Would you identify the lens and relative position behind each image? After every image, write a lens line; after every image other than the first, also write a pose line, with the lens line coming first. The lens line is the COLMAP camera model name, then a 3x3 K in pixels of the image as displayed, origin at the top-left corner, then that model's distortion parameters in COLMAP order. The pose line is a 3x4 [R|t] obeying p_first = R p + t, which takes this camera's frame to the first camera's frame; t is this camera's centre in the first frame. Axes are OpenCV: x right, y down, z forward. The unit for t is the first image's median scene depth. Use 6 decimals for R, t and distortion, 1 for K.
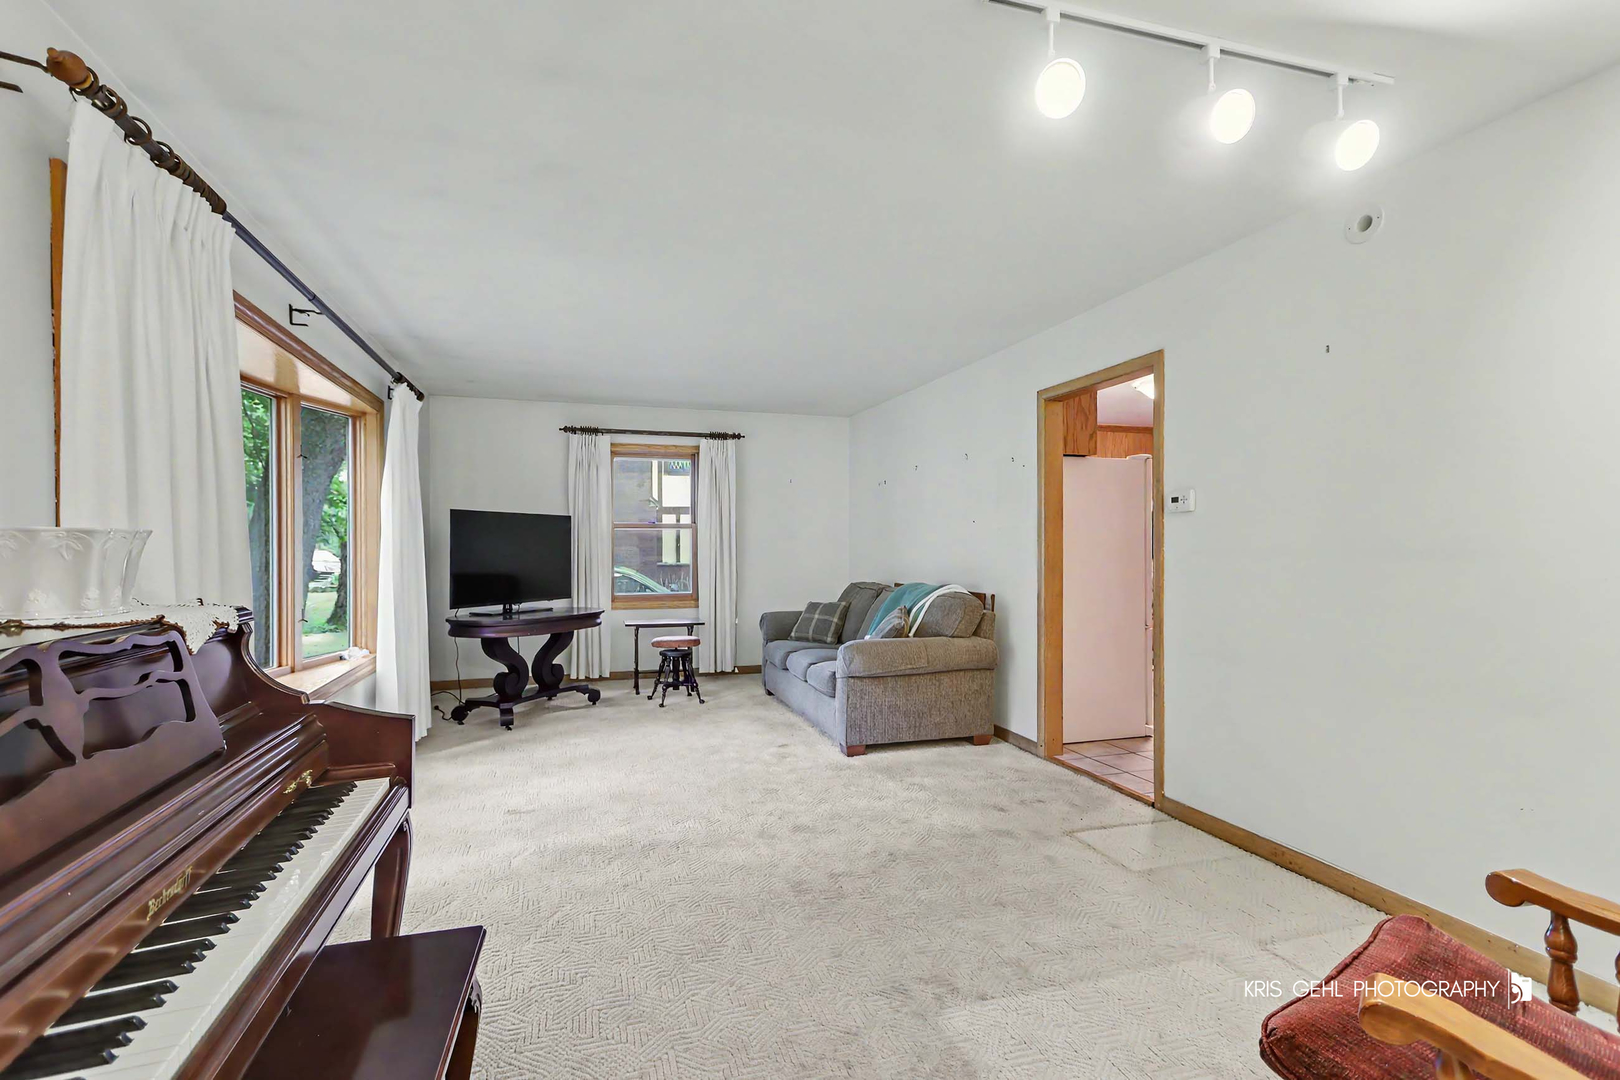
lens RADIAL K [[759.2, 0, 809.0], [0, 759.2, 537.8], [0, 0, 1]] dist [0.013557, 0.000651]
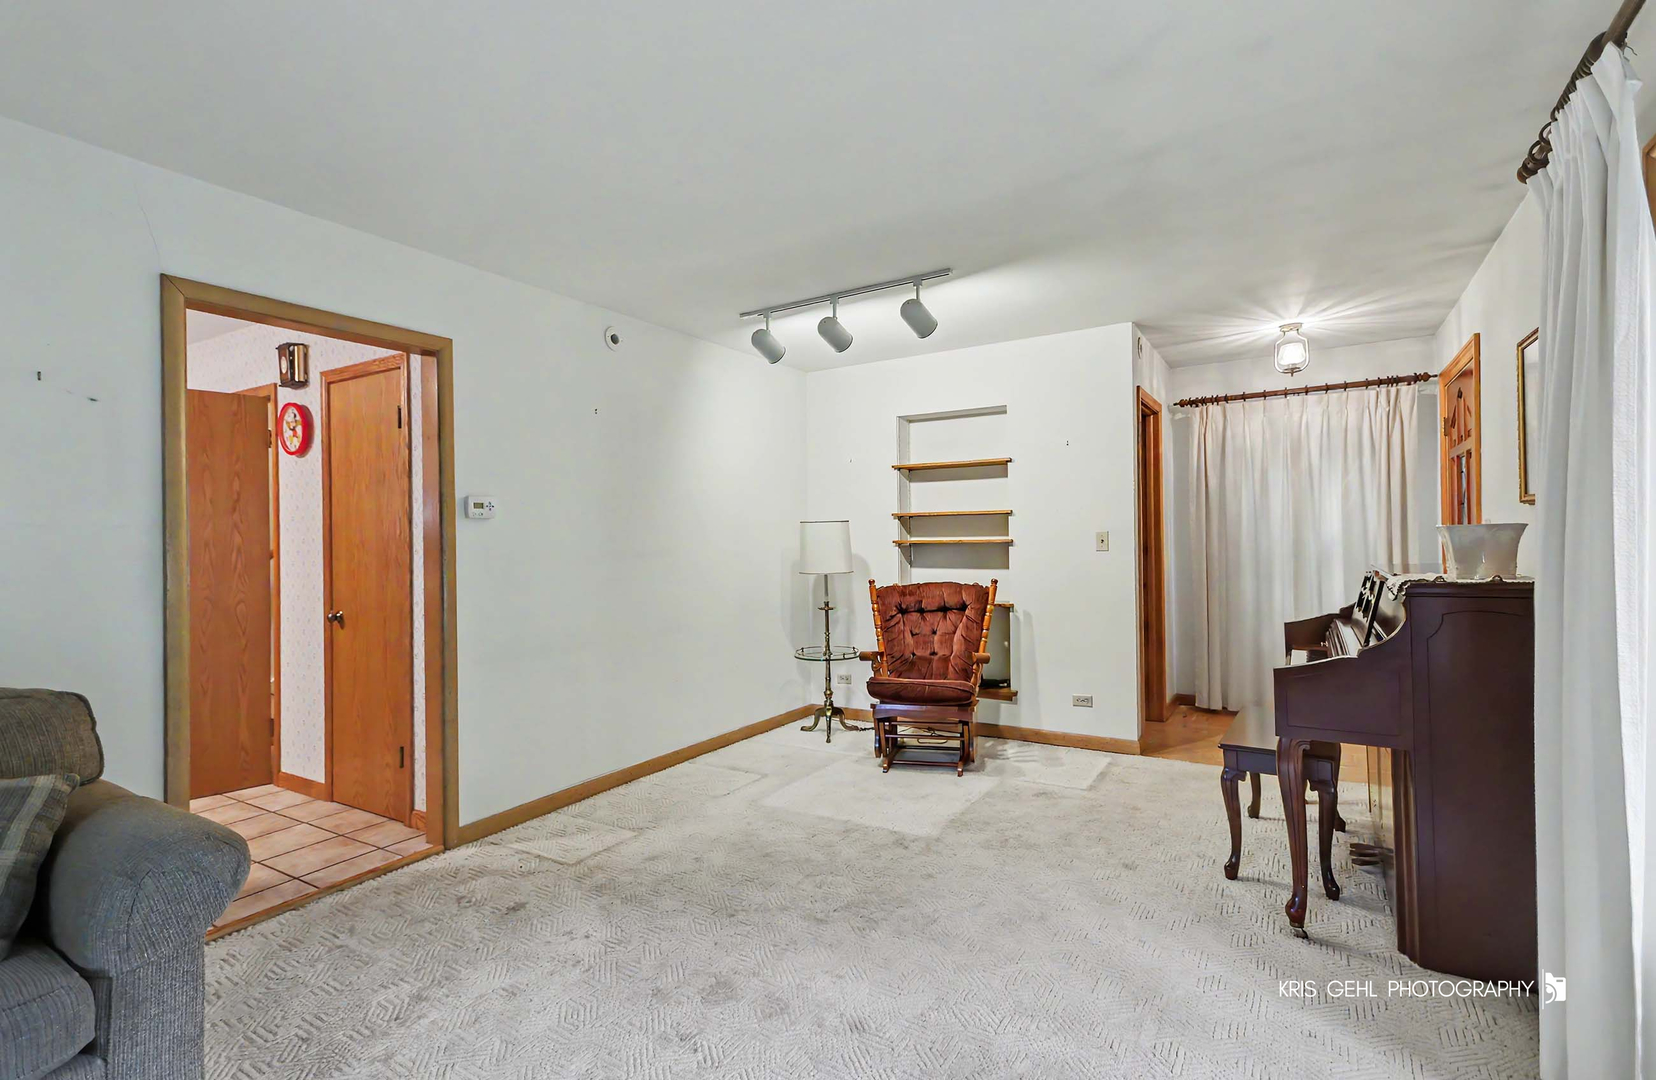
lens RADIAL K [[777.7, 0, 825.1], [0, 777.7, 540.6], [0, 0, 1]] dist [0.004460, 0.000423]
pose [[-0.649452, 0.011244, 0.760320, -0.600334], [0.019176, 0.999815, 0.001594, 0.000138], [-0.760161, 0.015615, -0.649547, 1.423639]]
